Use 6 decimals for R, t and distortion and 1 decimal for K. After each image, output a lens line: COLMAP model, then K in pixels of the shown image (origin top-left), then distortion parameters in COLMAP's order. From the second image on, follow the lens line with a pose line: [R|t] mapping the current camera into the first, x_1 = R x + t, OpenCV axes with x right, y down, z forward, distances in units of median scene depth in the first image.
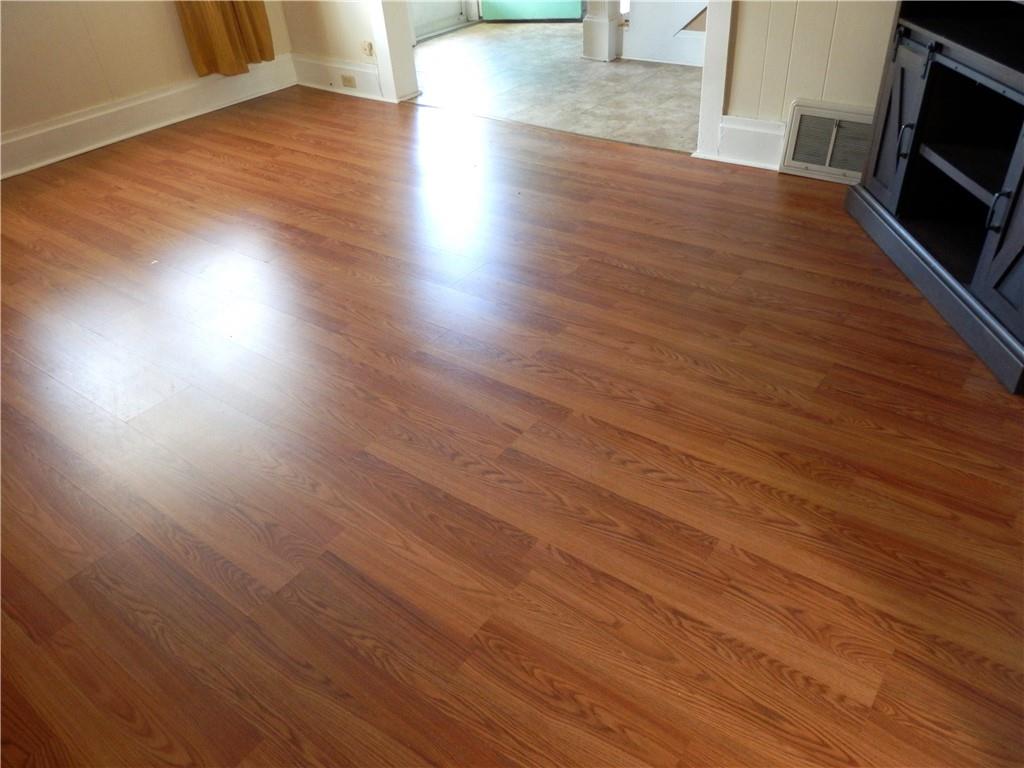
lens RADIAL K [[753.9, 0, 514.2], [0, 753.9, 378.5], [0, 0, 1]] dist [-0.001684, 0.020824]
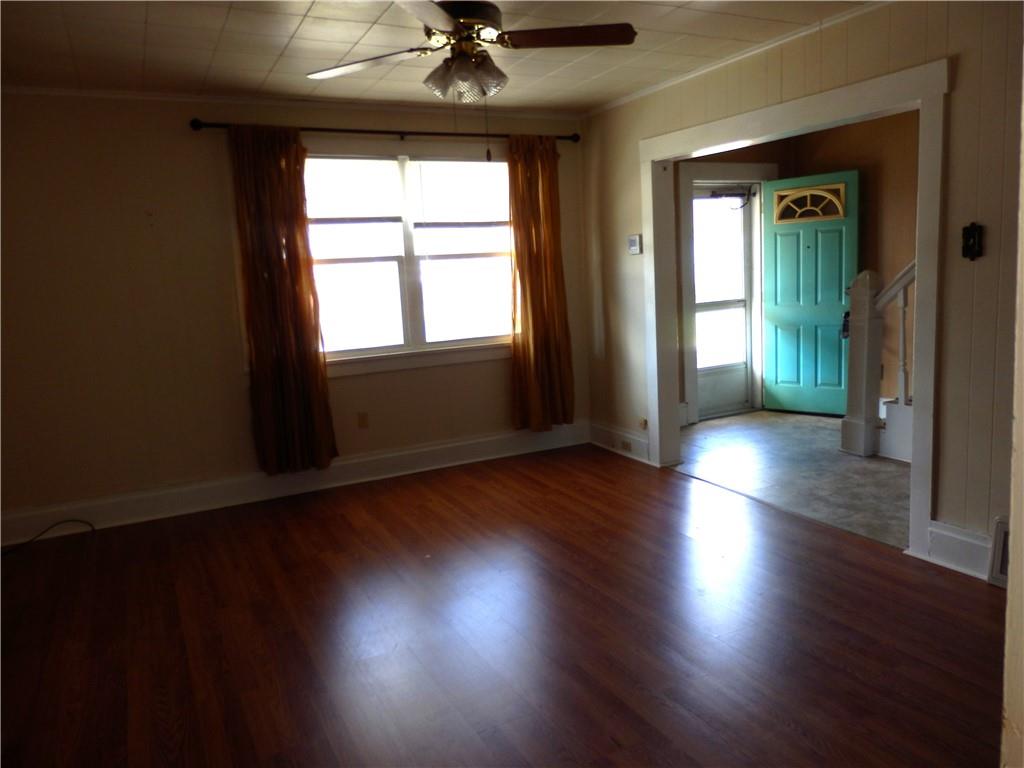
lens RADIAL K [[753.9, 0, 510.8], [0, 753.9, 383.9], [0, 0, 1]] dist [-0.001684, 0.020824]
pose [[0.898699, 0.082363, -0.430762, 0.152411], [-0.259343, 0.891876, -0.370539, 0.022799], [0.353668, 0.444718, 0.822888, -0.139571]]
